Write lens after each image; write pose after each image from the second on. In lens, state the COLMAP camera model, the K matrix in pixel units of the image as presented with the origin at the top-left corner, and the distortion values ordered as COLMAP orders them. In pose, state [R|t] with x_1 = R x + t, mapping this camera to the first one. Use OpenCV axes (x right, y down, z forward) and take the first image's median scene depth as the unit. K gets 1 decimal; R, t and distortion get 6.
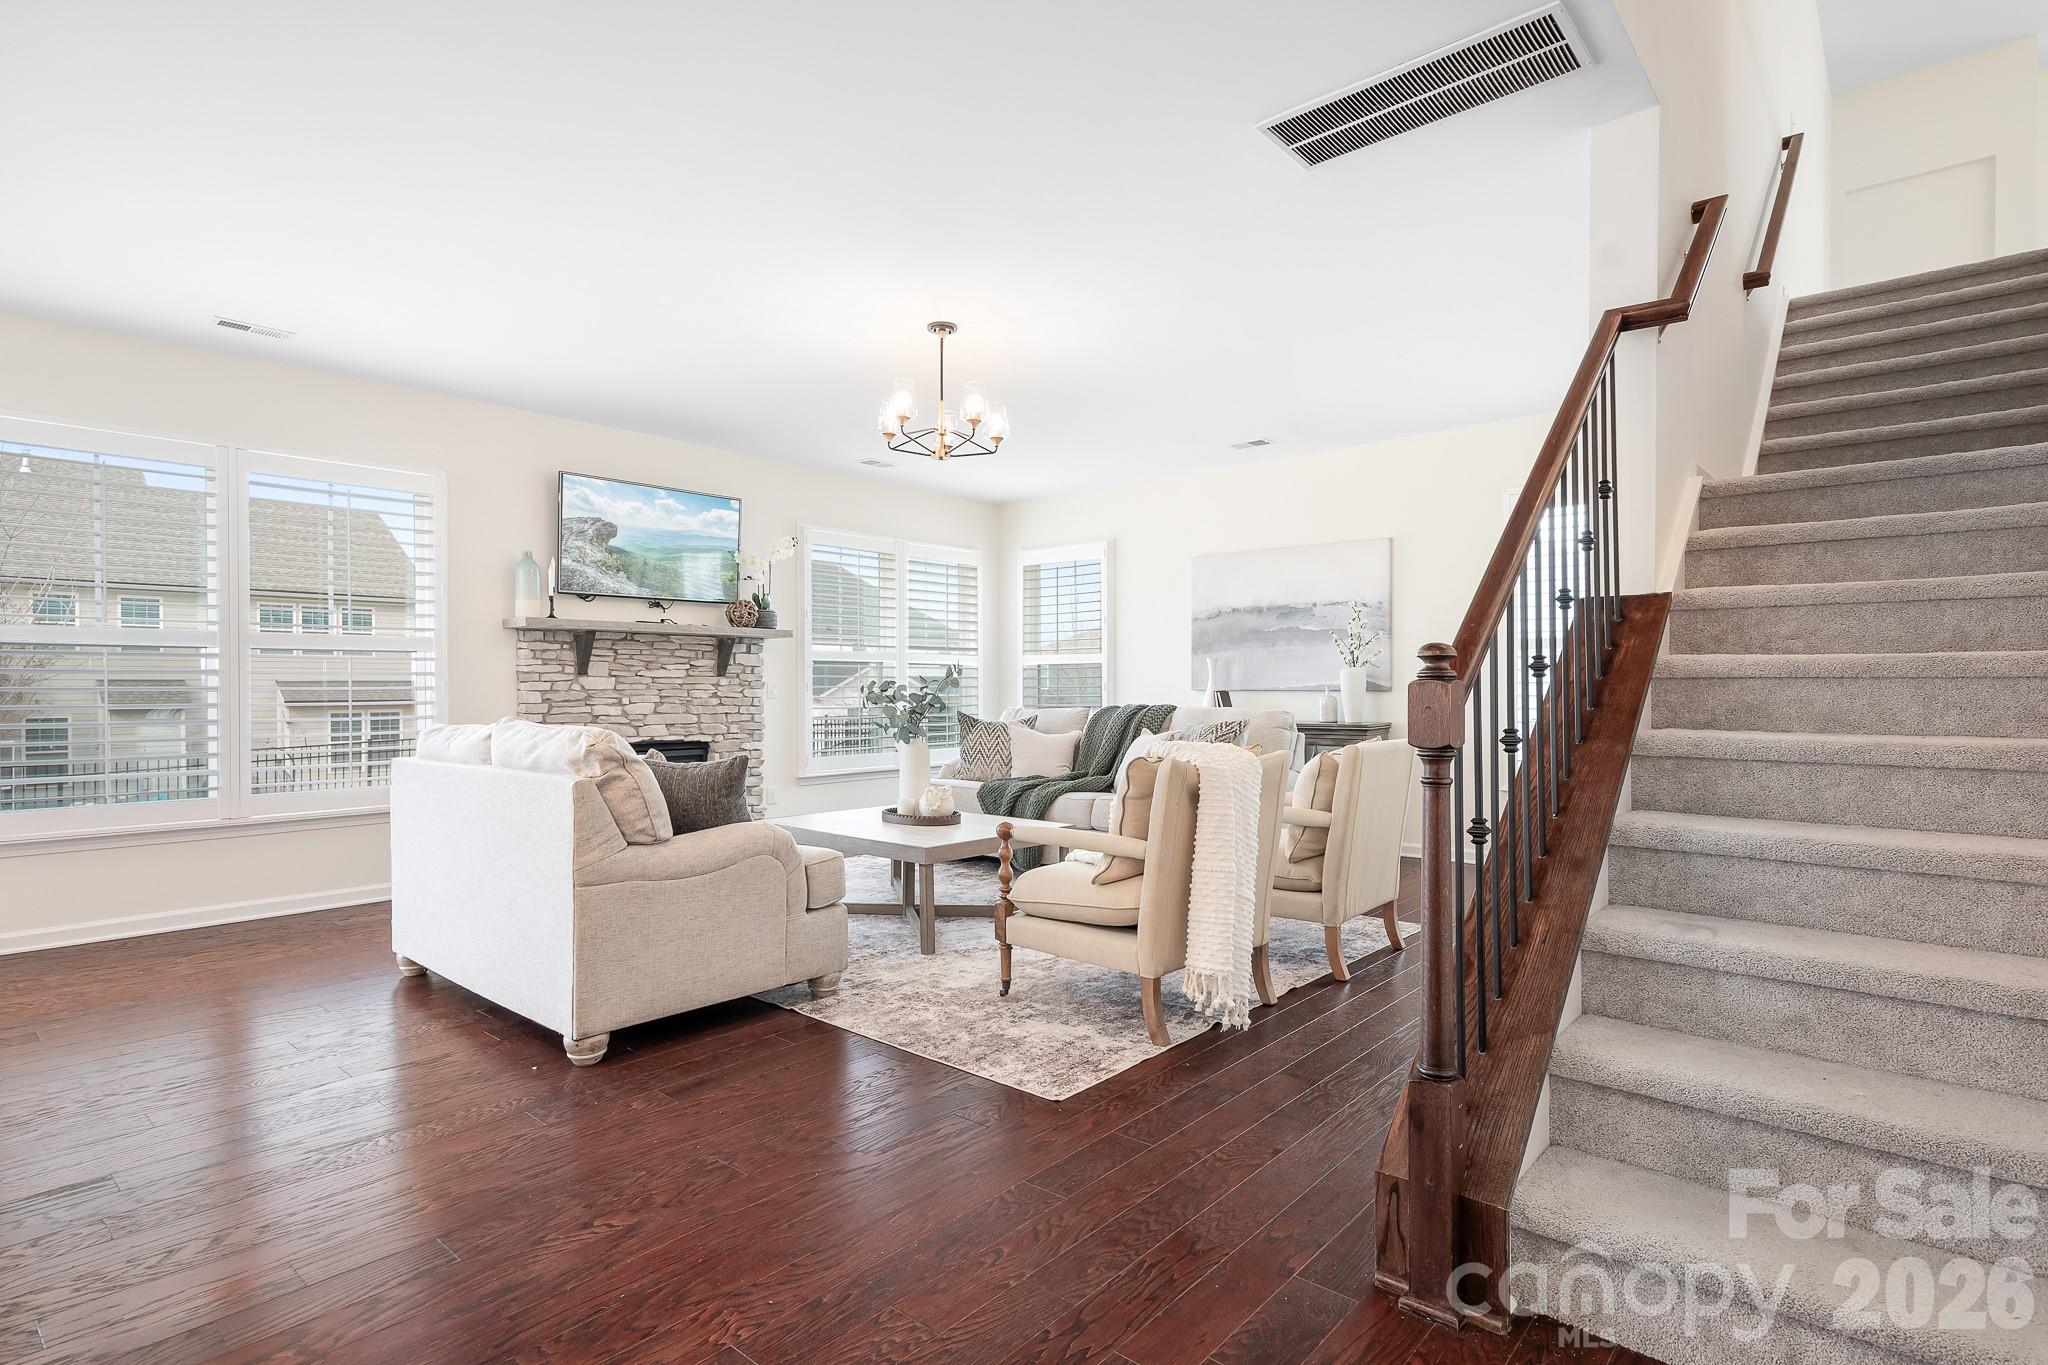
lens RADIAL K [[1028.1, 0, 1035.0], [0, 1028.1, 699.5], [0, 0, 1]] dist [0.006056, 0.000267]
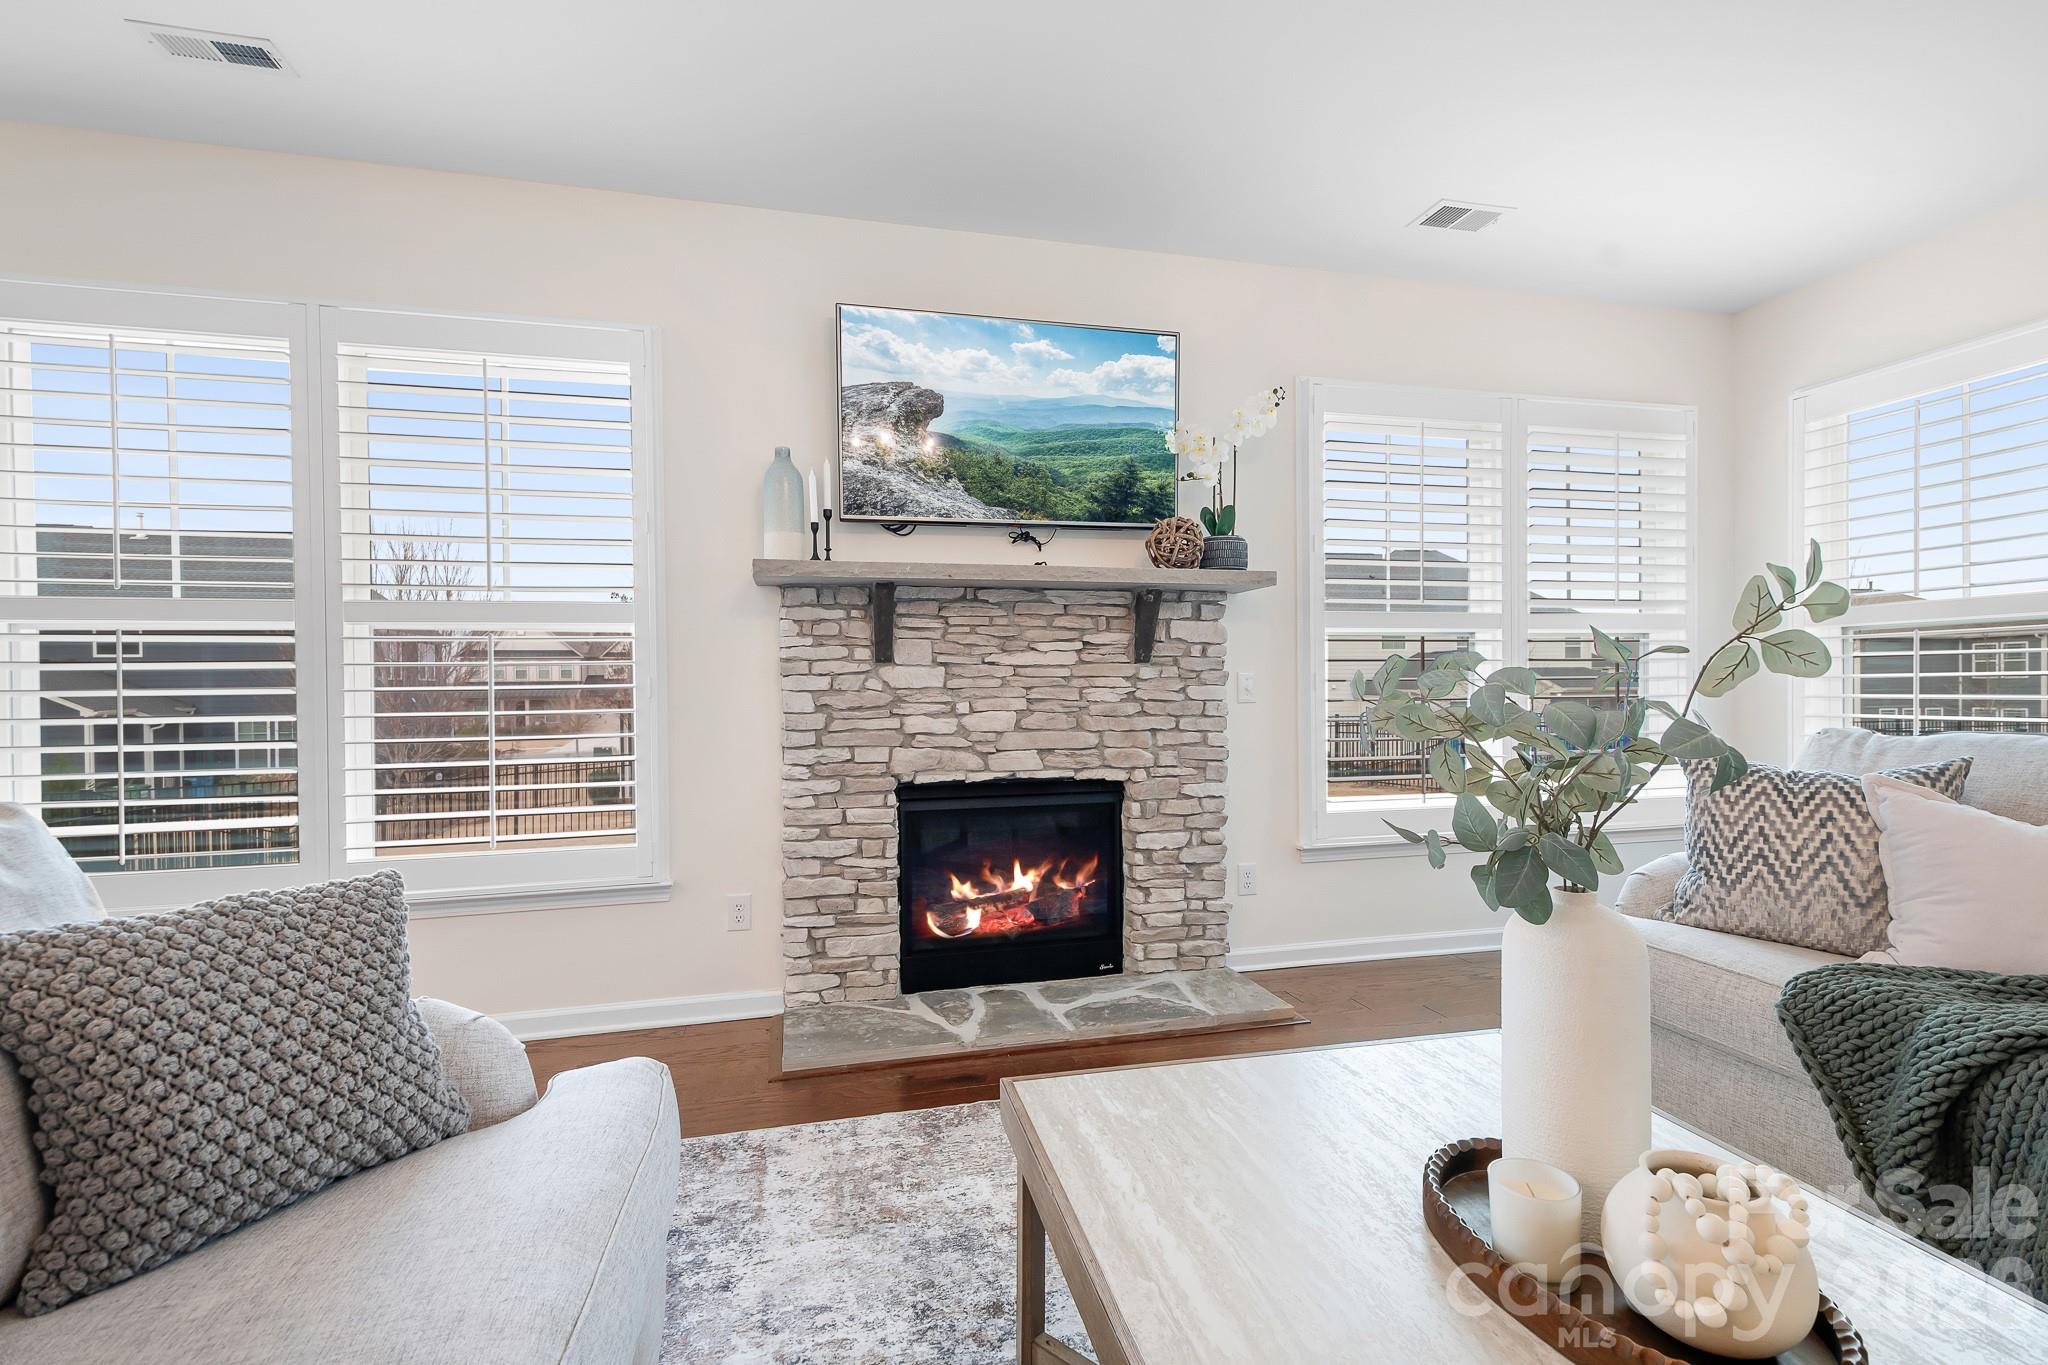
lens RADIAL K [[915.4, 0, 1031.0], [0, 915.4, 703.0], [0, 0, 1]] dist [0.004630, 0.000057]
pose [[0.818669, 0.003484, -0.574255, -0.077187], [0.000913, 0.999972, 0.007370, -0.004867], [0.574265, -0.006558, 0.818643, 0.595090]]
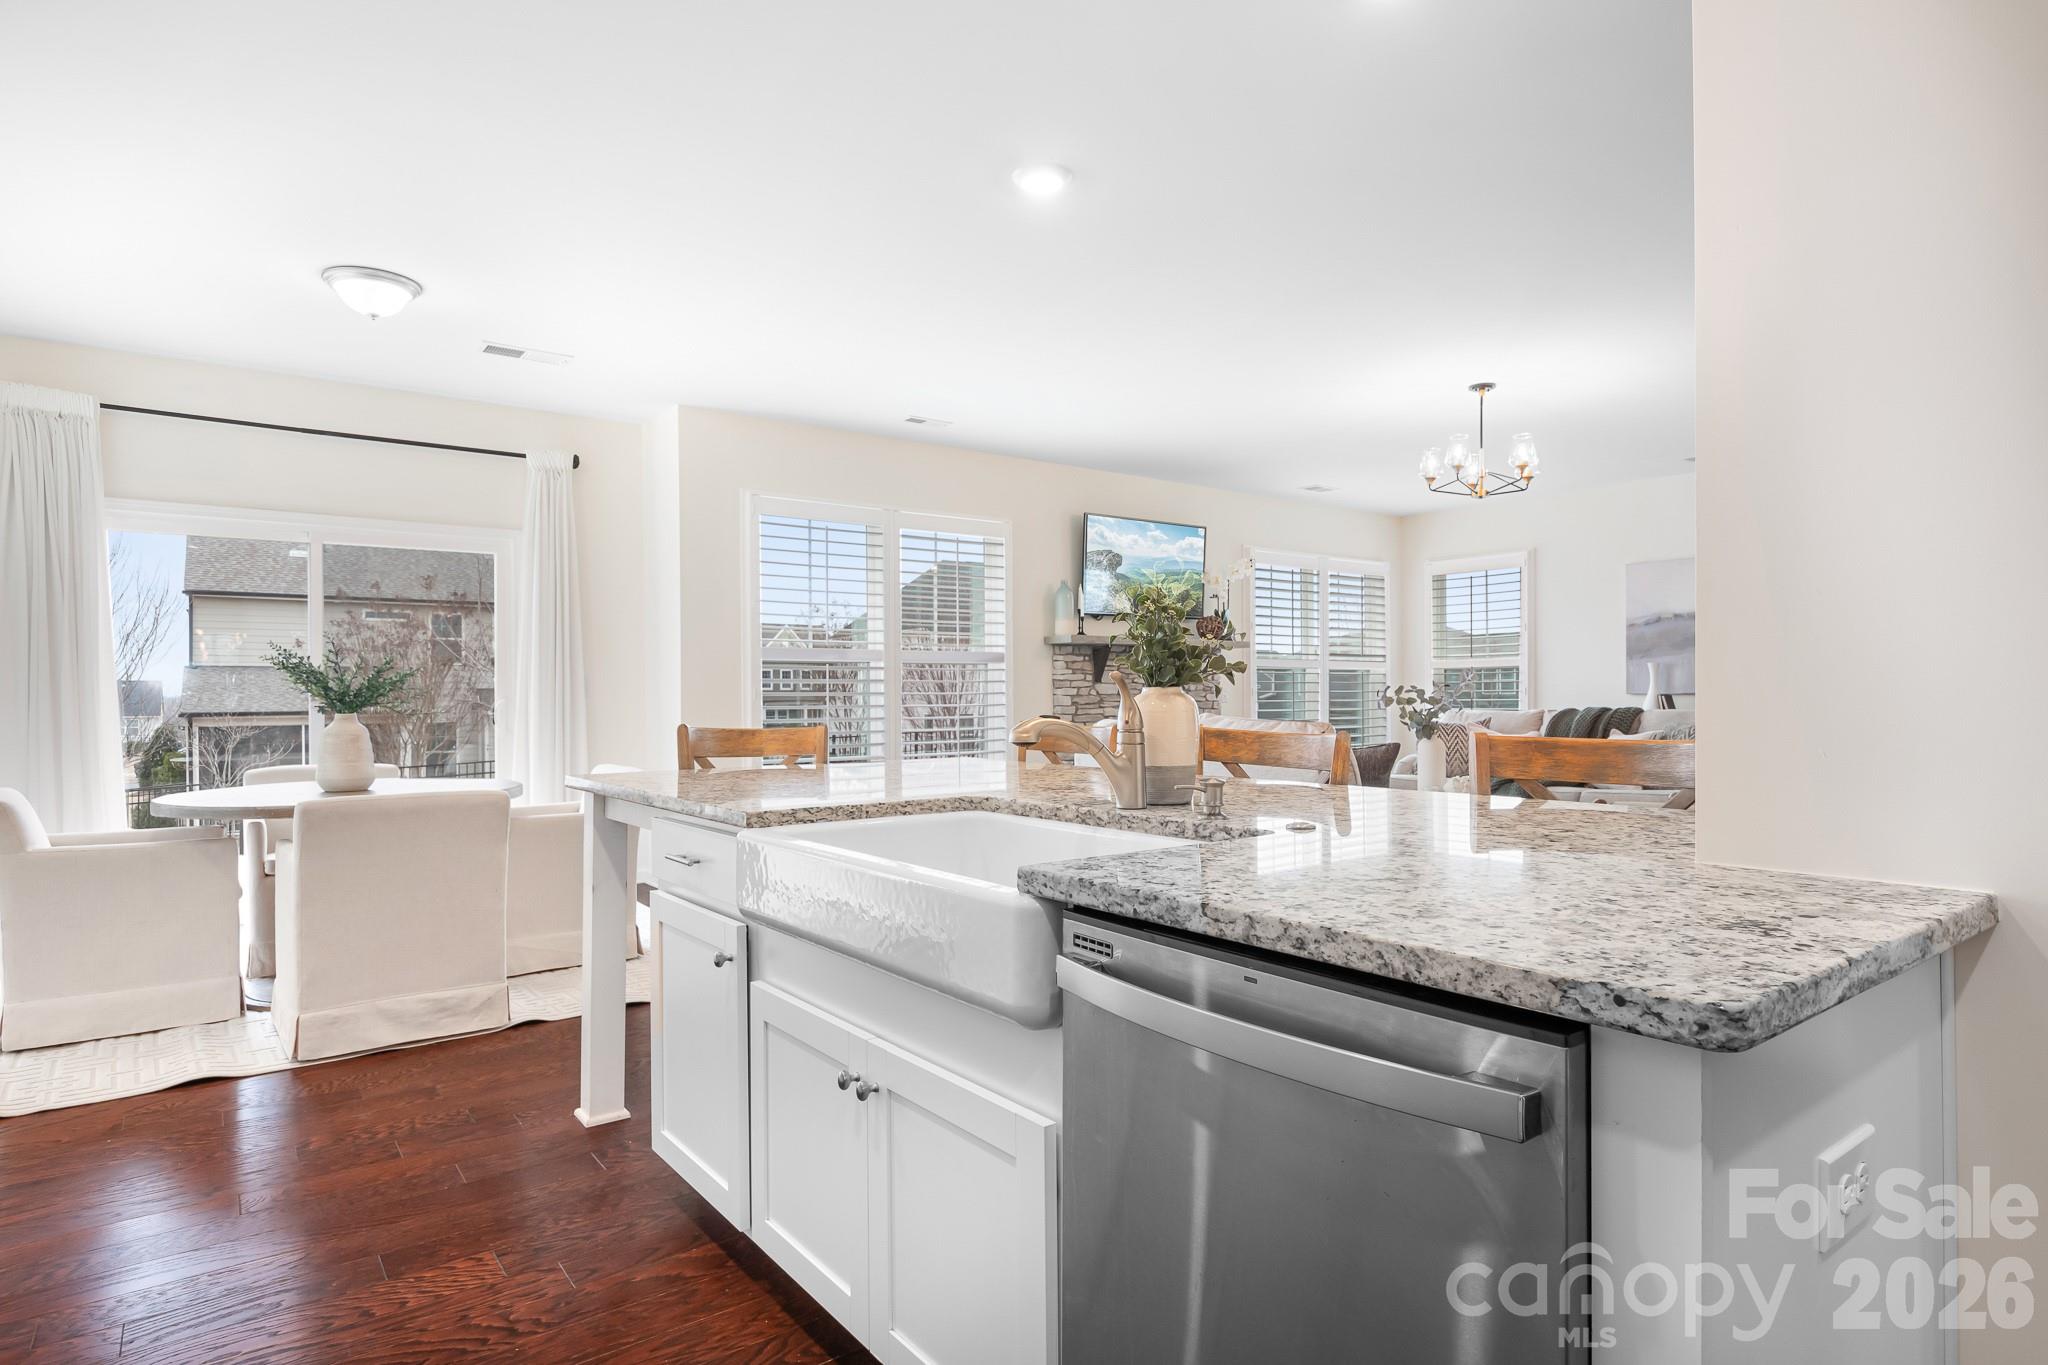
lens RADIAL K [[1105.1, 0, 1024.3], [0, 1105.1, 700.7], [0, 0, 1]] dist [0.029558, 0.000041]
pose [[0.978155, -0.000632, -0.207875, -0.241983], [-0.000350, 0.999989, -0.004690, 0.003477], [0.207875, 0.004660, 0.978144, -0.255251]]
